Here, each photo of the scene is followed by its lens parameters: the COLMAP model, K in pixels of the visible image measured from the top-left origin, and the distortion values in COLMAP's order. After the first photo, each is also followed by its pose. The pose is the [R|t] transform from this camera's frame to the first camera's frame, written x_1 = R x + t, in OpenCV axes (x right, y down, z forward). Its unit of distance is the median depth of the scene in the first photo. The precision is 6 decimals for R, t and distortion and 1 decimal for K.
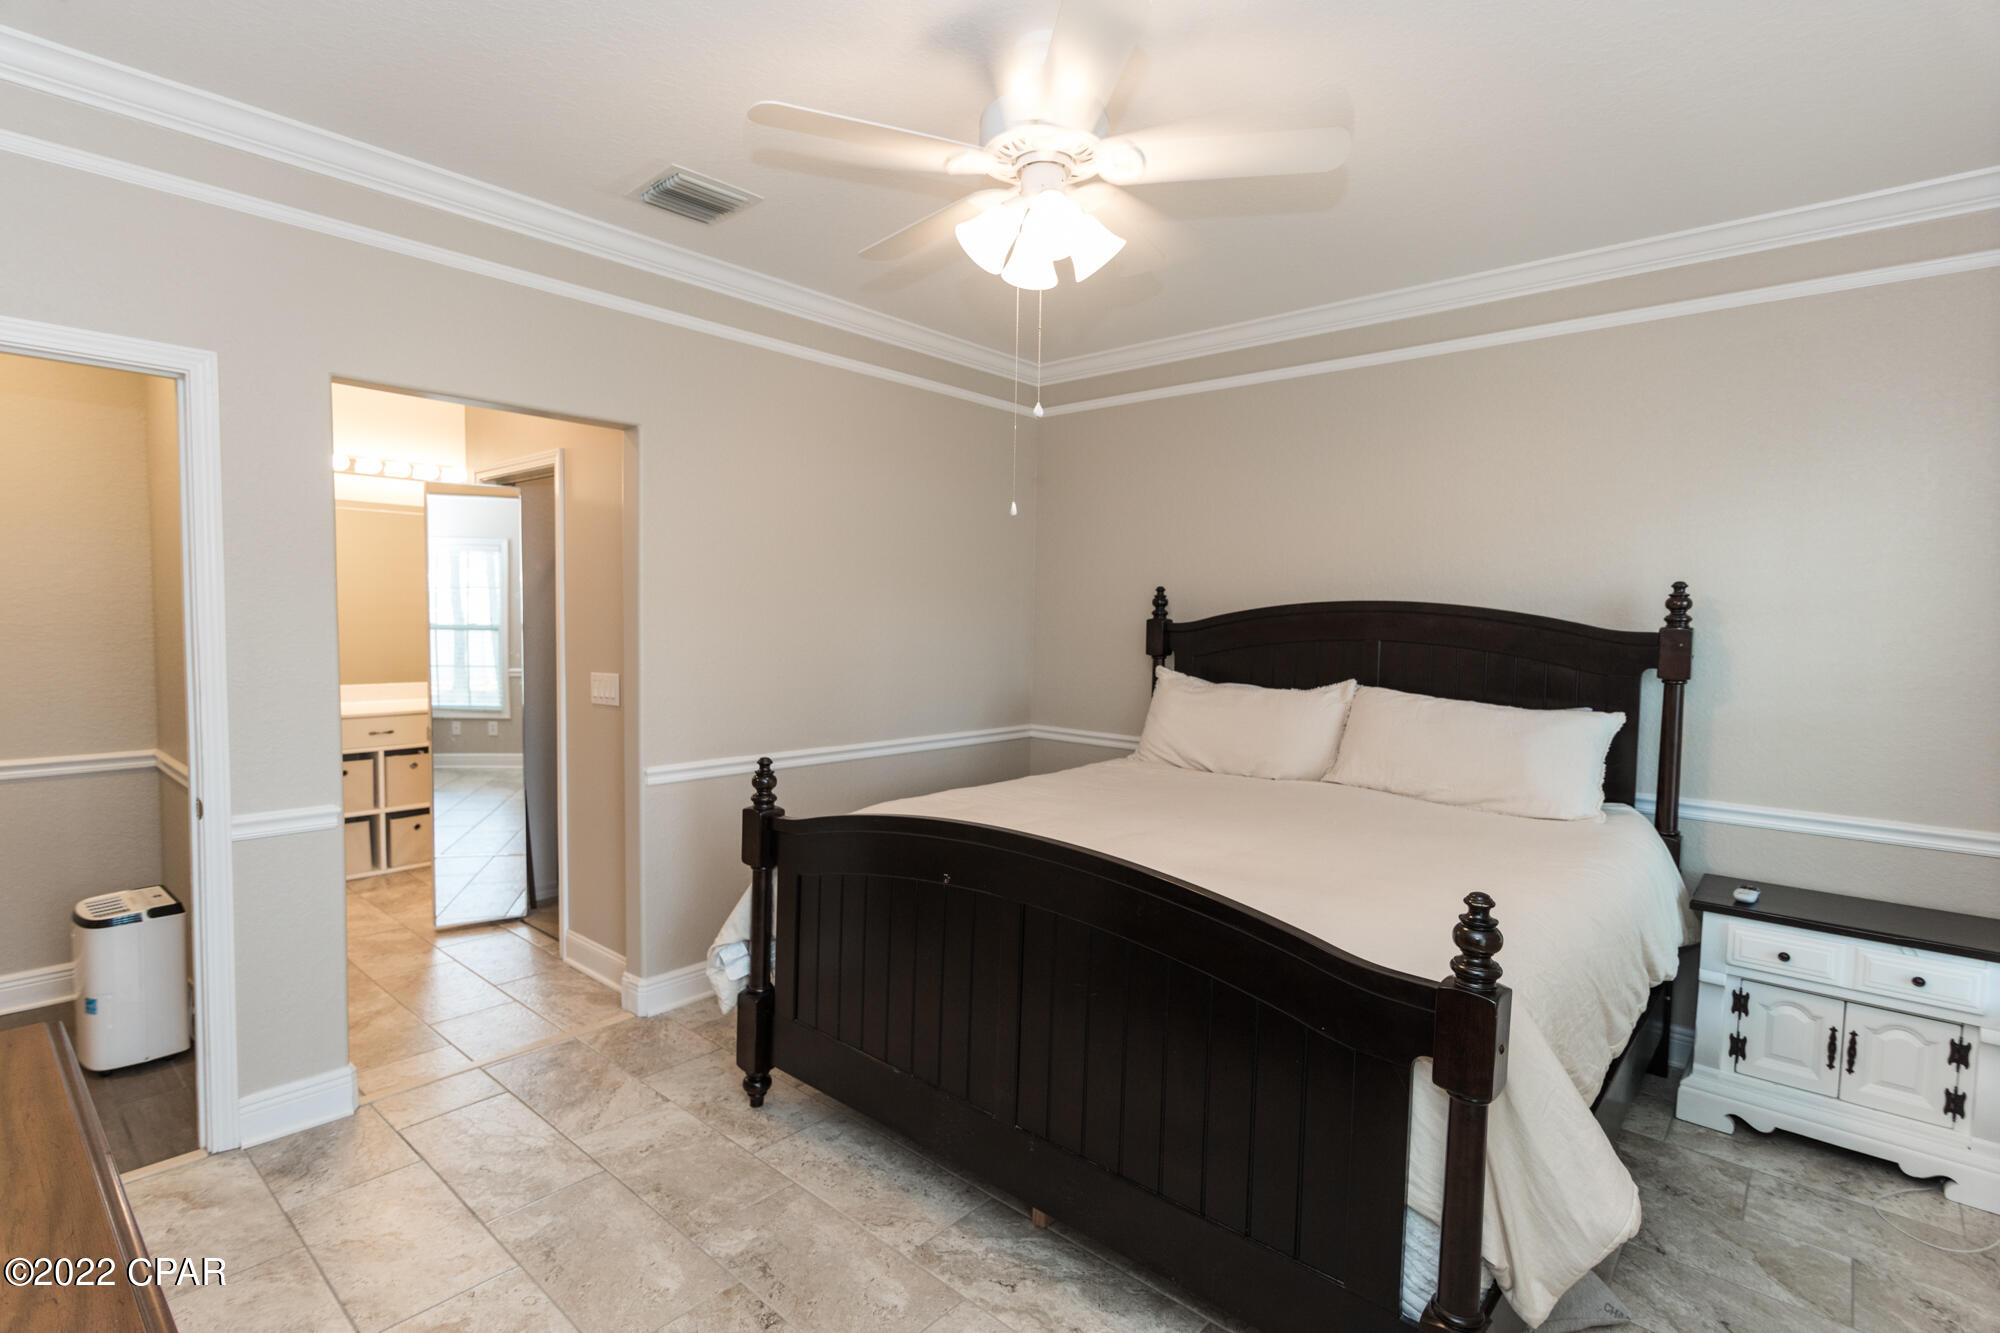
lens RADIAL K [[958.9, 0, 984.9], [0, 958.9, 675.7], [0, 0, 1]] dist [-0.000762, -0.000050]
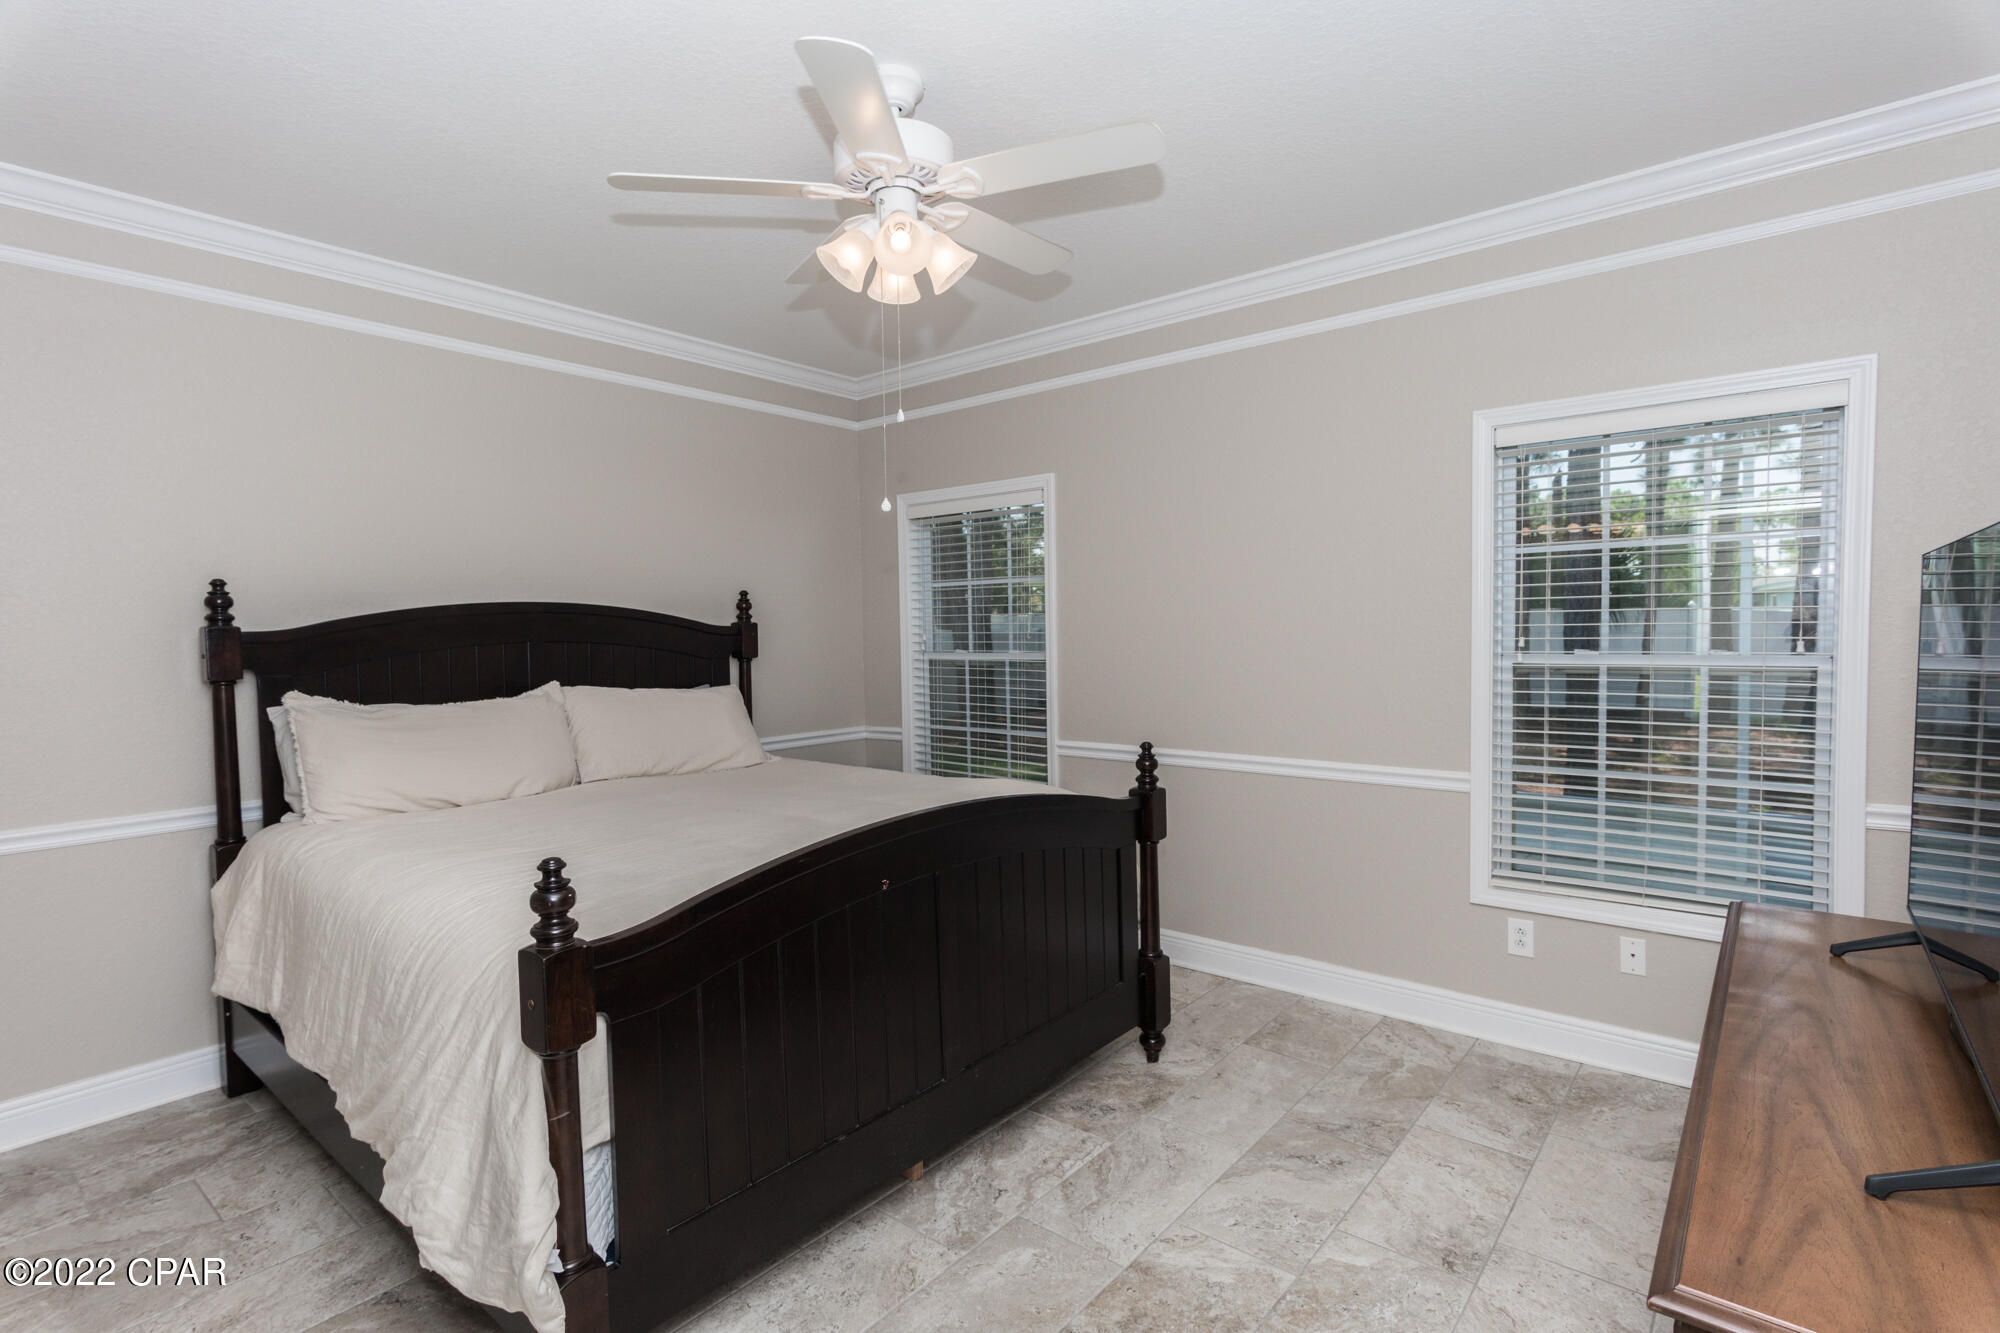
lens RADIAL K [[958.9, 0, 985.5], [0, 958.9, 663.7], [0, 0, 1]] dist [-0.000762, -0.000050]
pose [[-0.034388, -0.061885, 0.997491, -0.739555], [0.069752, 0.995499, 0.064166, -0.054878], [-0.996971, 0.071784, -0.029917, 0.676470]]
